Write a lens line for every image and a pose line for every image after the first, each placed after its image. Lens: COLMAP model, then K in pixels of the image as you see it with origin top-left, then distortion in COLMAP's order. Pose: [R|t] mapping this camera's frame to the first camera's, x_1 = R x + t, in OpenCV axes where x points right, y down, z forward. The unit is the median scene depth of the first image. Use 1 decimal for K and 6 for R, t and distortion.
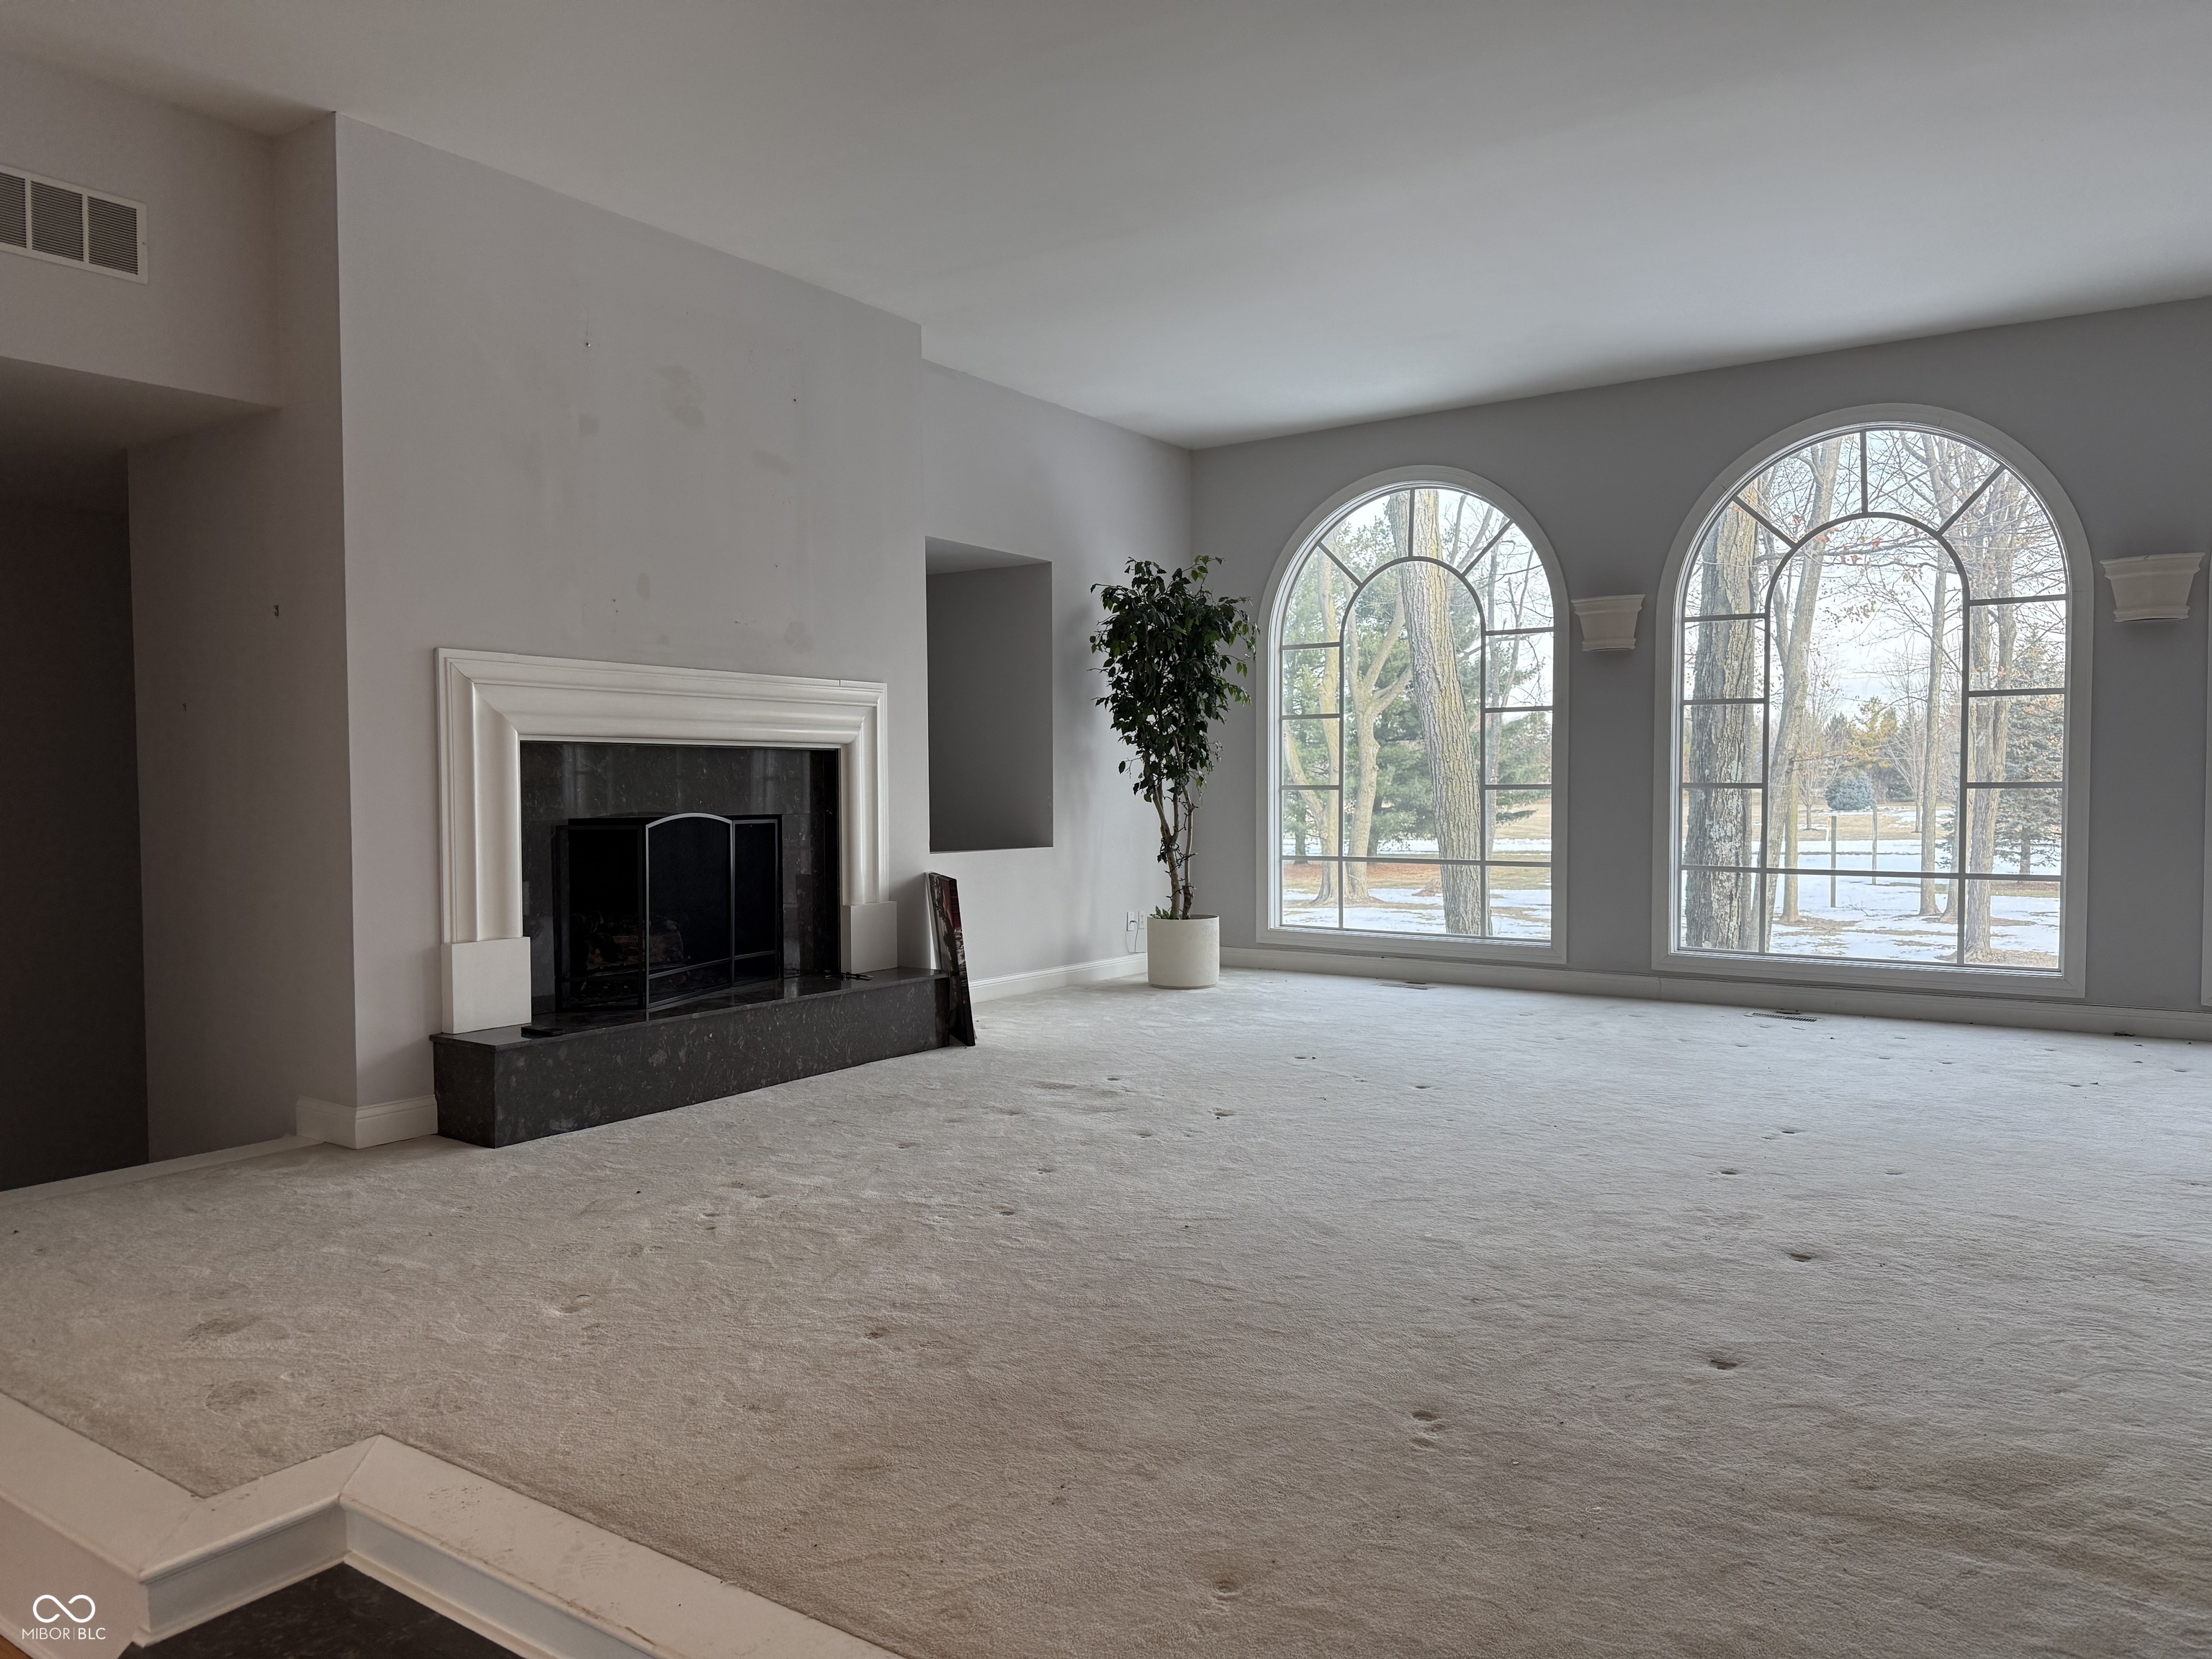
lens RADIAL K [[1558.9, 0, 1104.4], [0, 1558.9, 831.0], [0, 0, 1]] dist [0.071210, -0.081515]
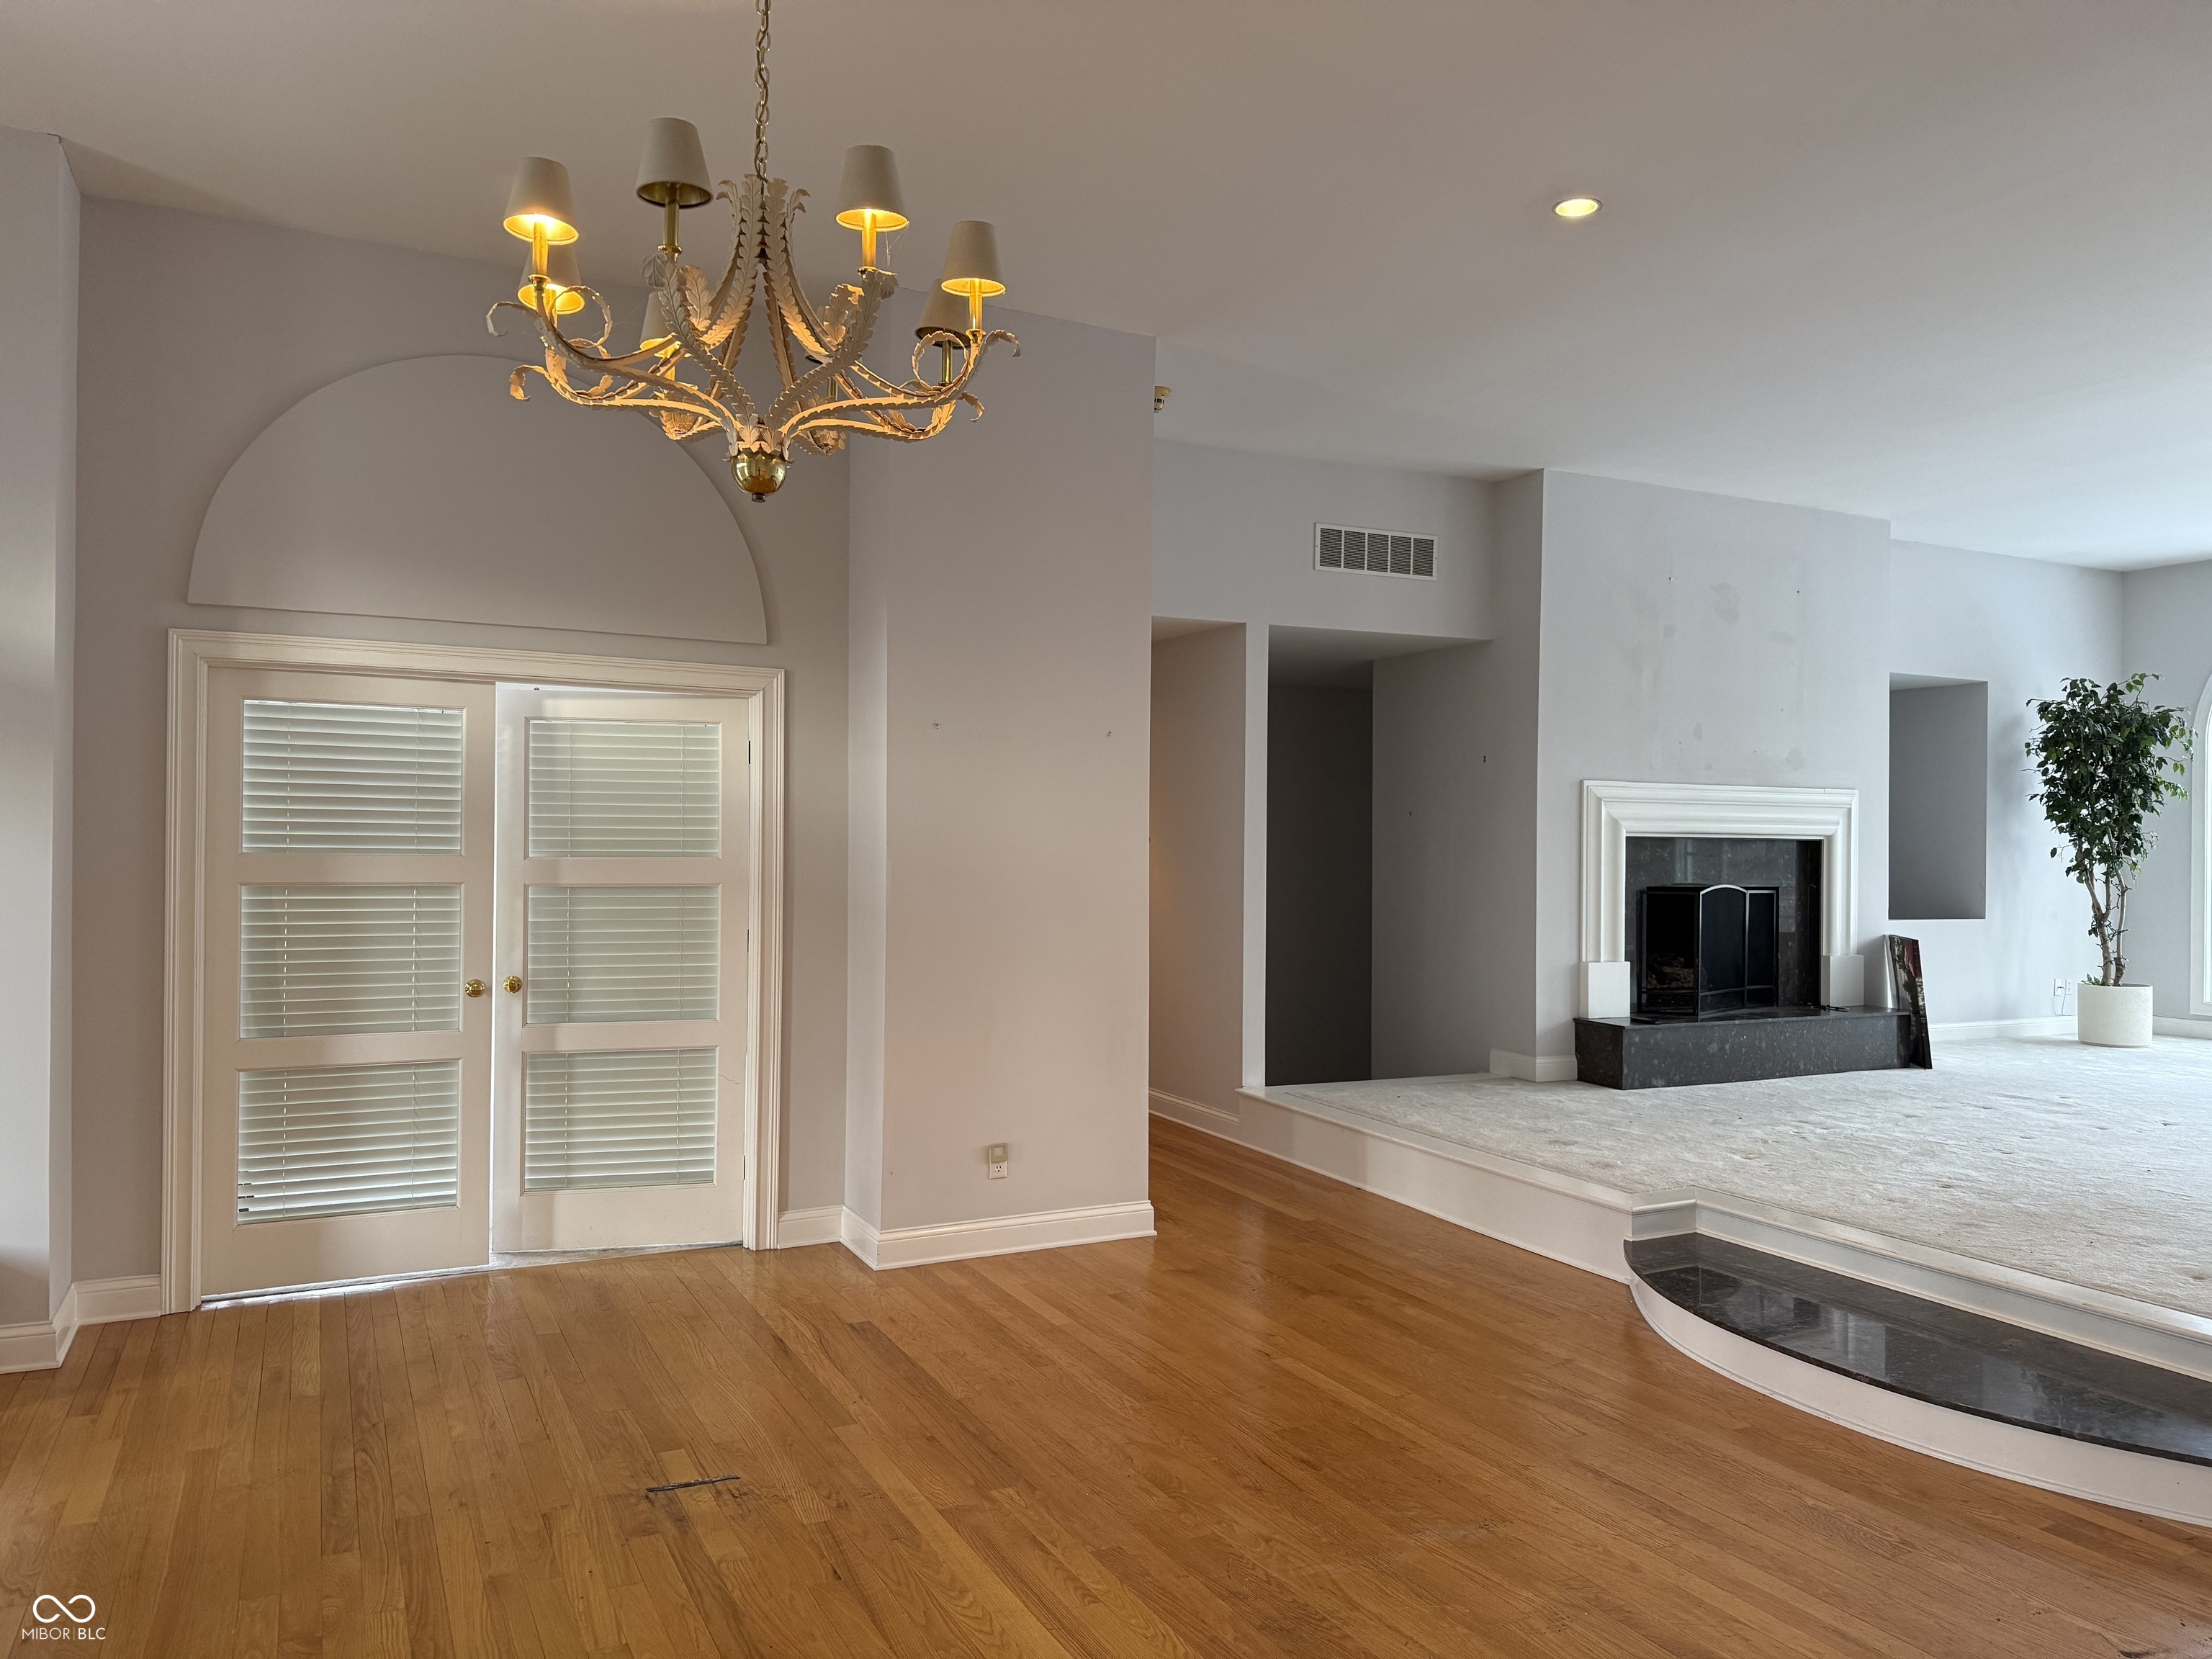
lens RADIAL K [[1558.9, 0, 1104.4], [0, 1558.9, 831.0], [0, 0, 1]] dist [0.071210, -0.081515]
pose [[0.879243, 0.010189, -0.476264, -0.050966], [-0.029371, 0.999029, -0.032849, 0.002569], [0.475466, 0.042870, 0.878689, -0.388593]]
